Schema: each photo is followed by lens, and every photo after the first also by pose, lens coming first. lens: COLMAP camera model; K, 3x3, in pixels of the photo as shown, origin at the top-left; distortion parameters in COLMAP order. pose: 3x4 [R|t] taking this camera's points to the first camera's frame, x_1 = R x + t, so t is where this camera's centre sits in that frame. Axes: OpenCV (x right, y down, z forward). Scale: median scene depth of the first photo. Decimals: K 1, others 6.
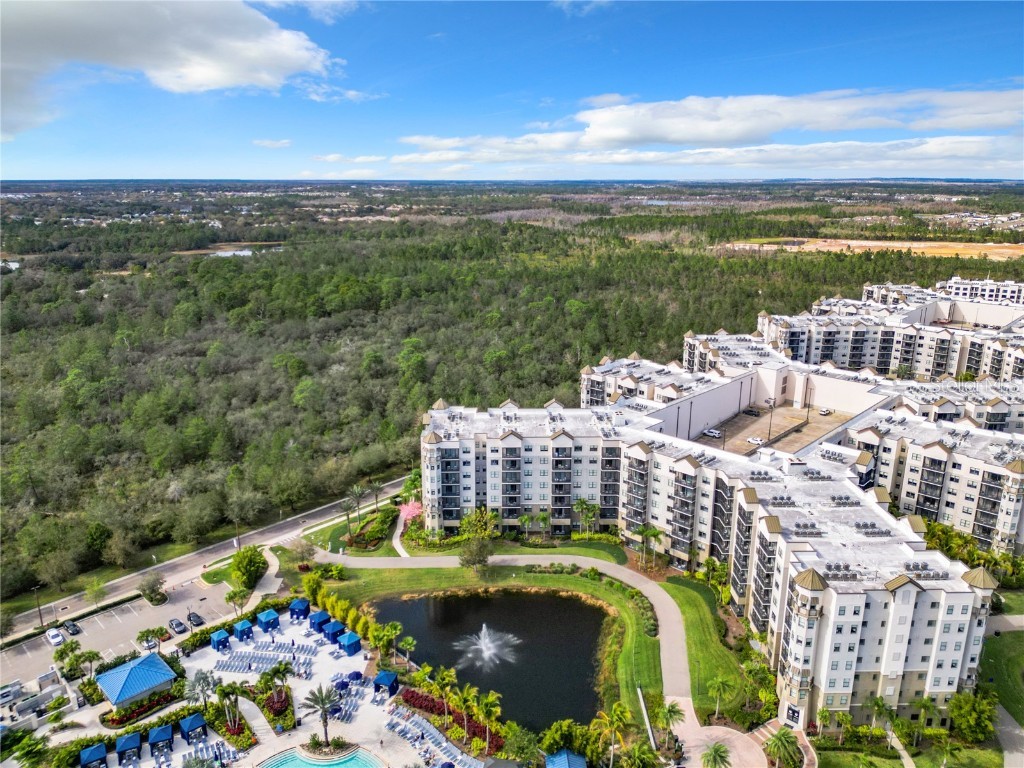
lens RADIAL K [[741.6, 0, 516.1], [0, 741.6, 379.2], [0, 0, 1]] dist [0.037763, -0.070882]
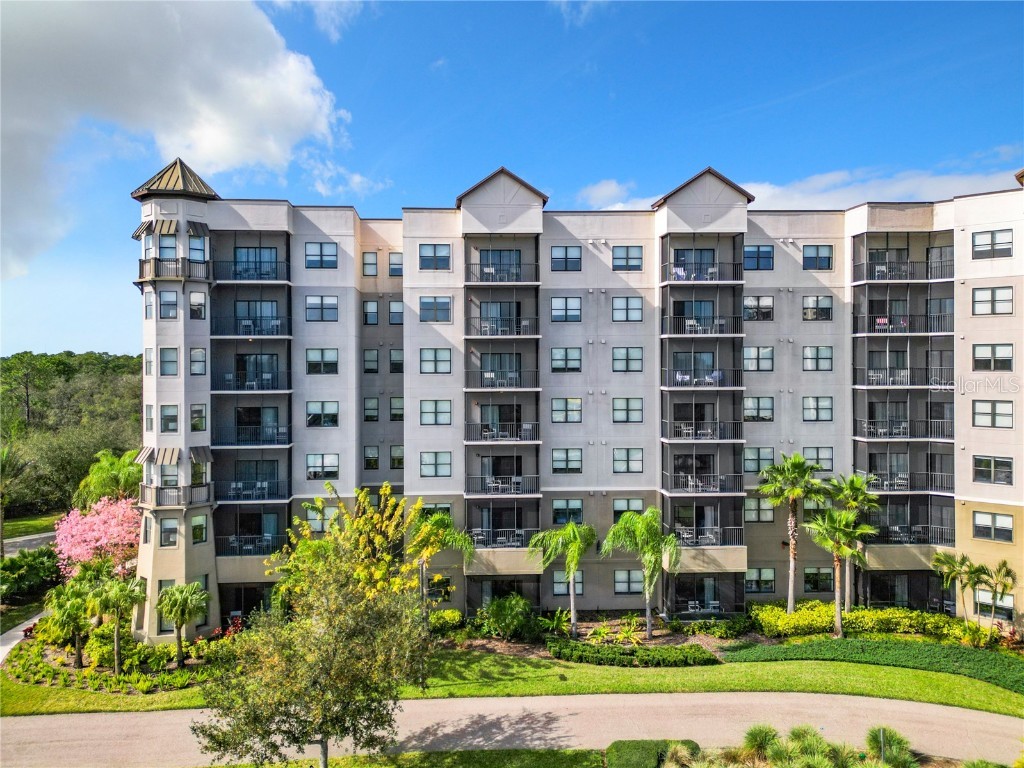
lens RADIAL K [[750.4, 0, 480.1], [0, 750.4, 366.8], [0, 0, 1]] dist [0.066739, -0.059961]
pose [[0.999453, -0.008140, 0.032040, -0.021790], [0.016232, 0.965159, -0.261162, 0.196469], [-0.028798, 0.261539, 0.964763, 0.751688]]
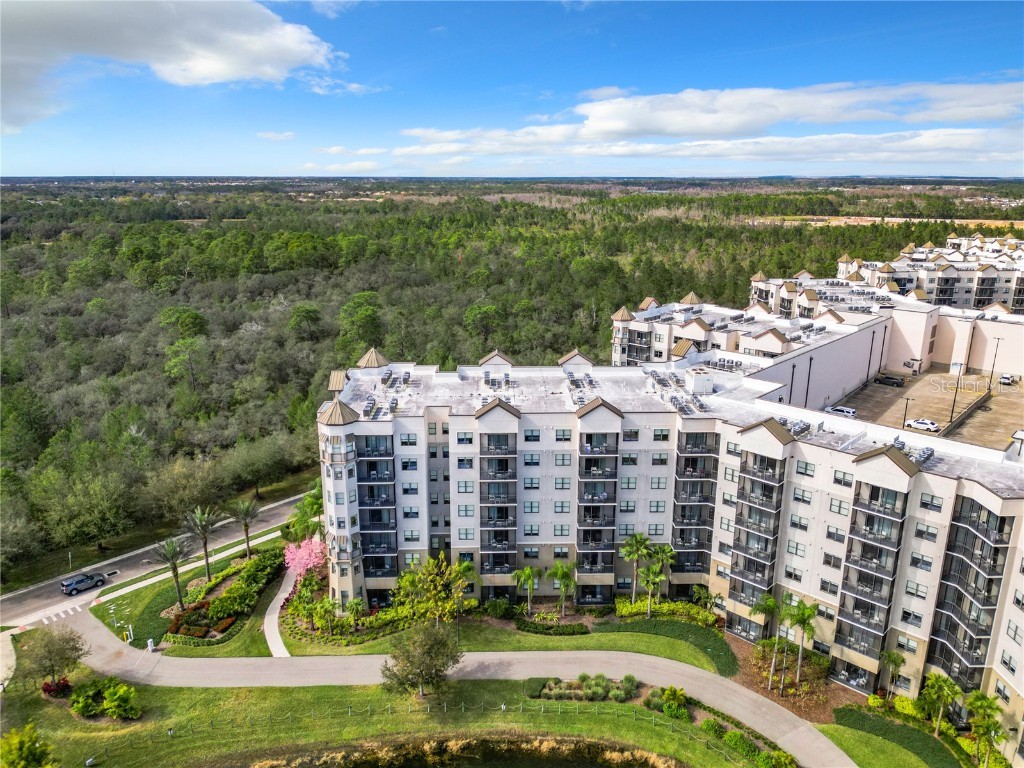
lens RADIAL K [[741.6, 0, 516.1], [0, 741.6, 379.2], [0, 0, 1]] dist [0.037763, -0.070882]
pose [[0.999969, -0.001656, 0.007740, 0.001774], [0.001649, 0.999998, 0.000855, 0.054151], [-0.007742, -0.000842, 0.999970, 0.491285]]
